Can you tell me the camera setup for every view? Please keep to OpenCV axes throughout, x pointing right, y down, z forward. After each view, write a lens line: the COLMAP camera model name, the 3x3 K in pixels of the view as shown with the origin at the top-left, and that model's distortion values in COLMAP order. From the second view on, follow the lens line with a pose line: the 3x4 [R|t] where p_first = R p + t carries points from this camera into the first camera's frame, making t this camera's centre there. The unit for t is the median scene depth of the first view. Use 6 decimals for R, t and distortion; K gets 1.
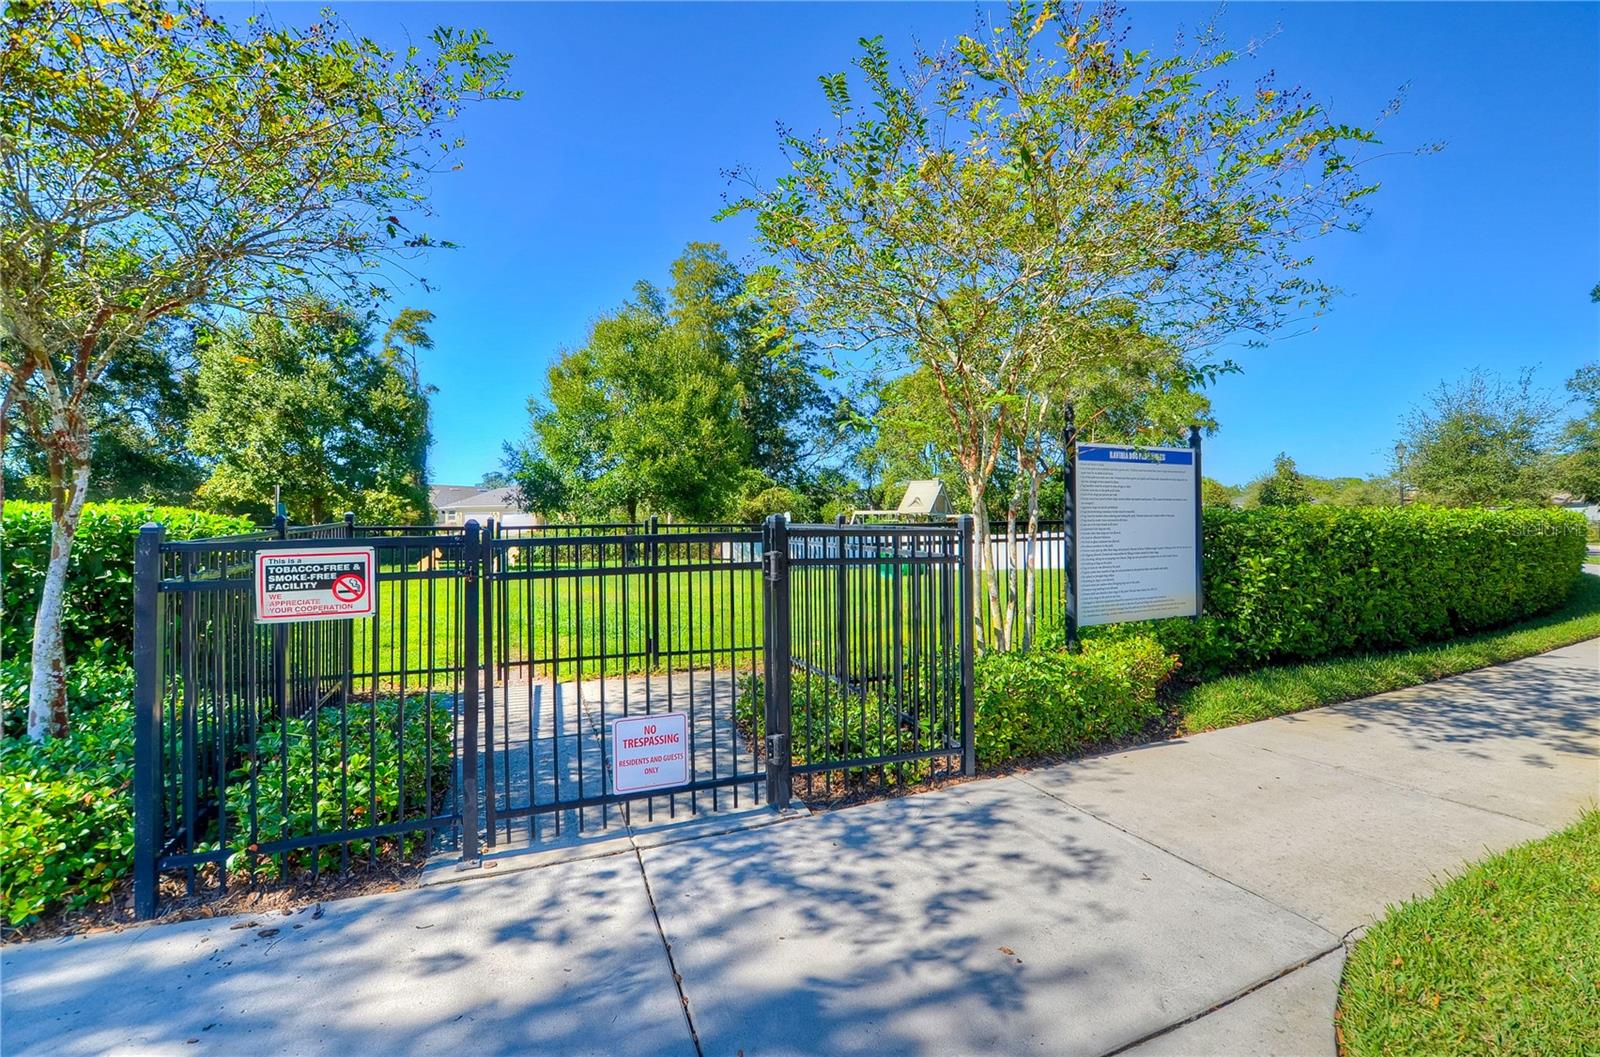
lens RADIAL K [[735.5, 0, 801.4], [0, 735.5, 516.3], [0, 0, 1]] dist [-0.003451, -0.001634]
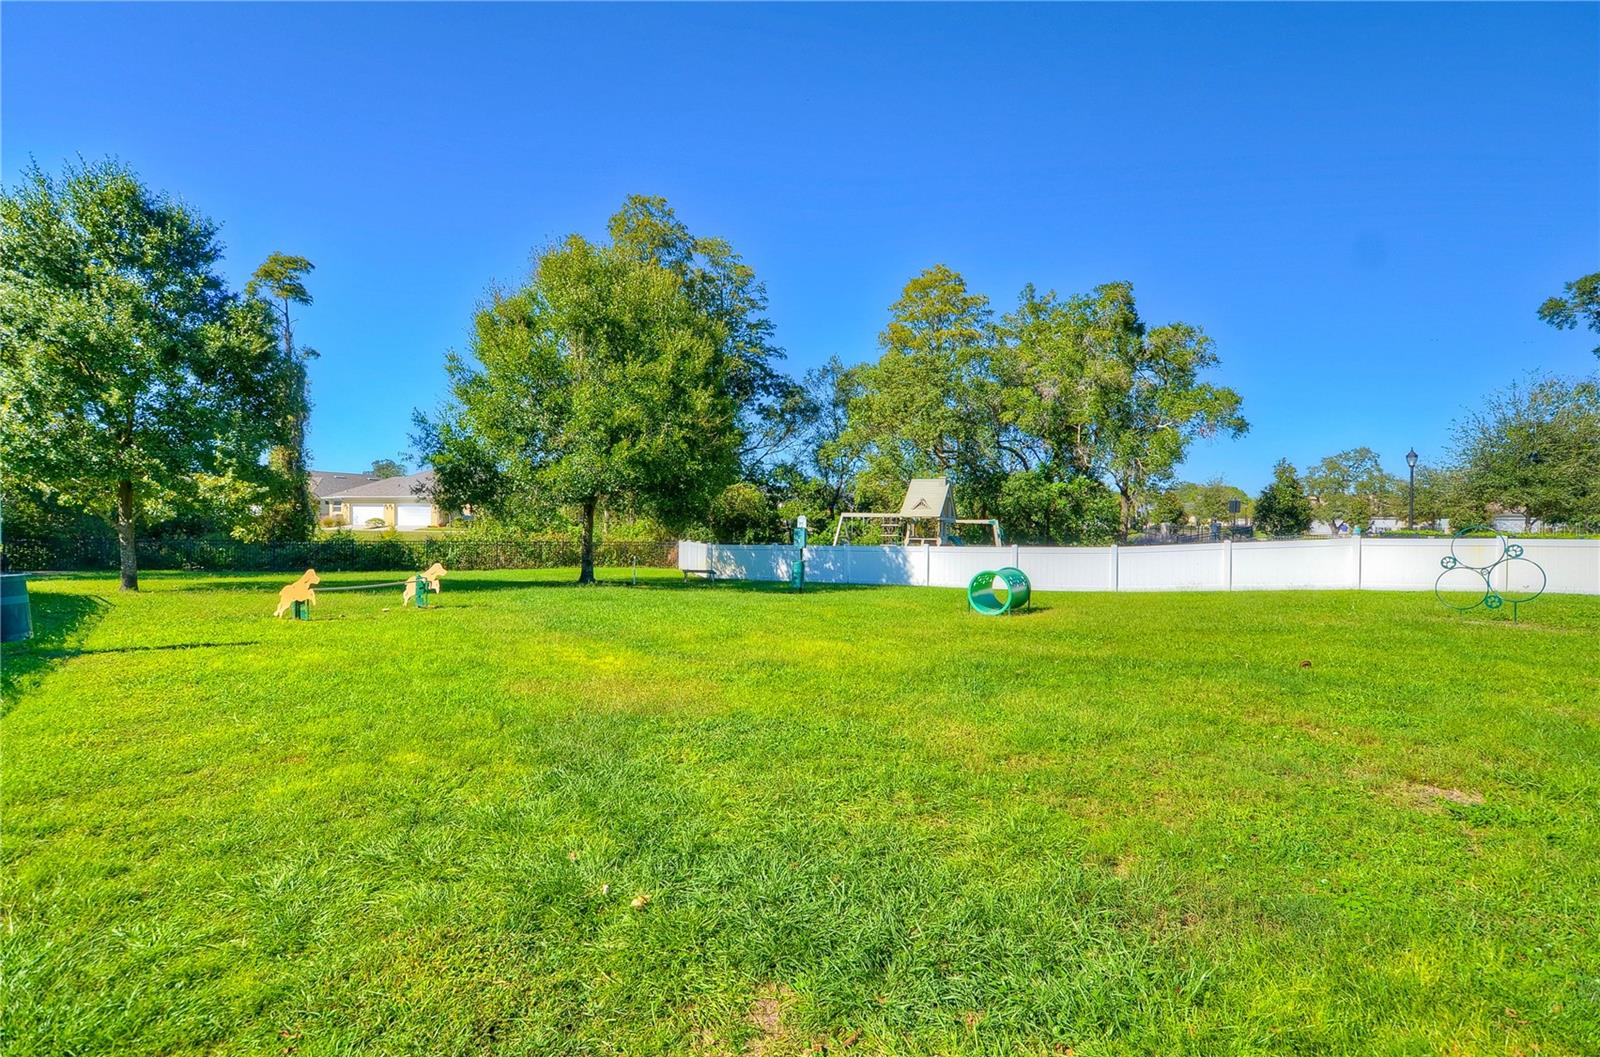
lens RADIAL K [[735.5, 0, 803.6], [0, 735.5, 540.2], [0, 0, 1]] dist [-0.003451, -0.001634]
pose [[0.992367, 0.013782, 0.122543, -0.113684], [-0.018201, 0.999221, 0.035013, -0.007154], [-0.121965, -0.036977, 0.991845, 0.237313]]
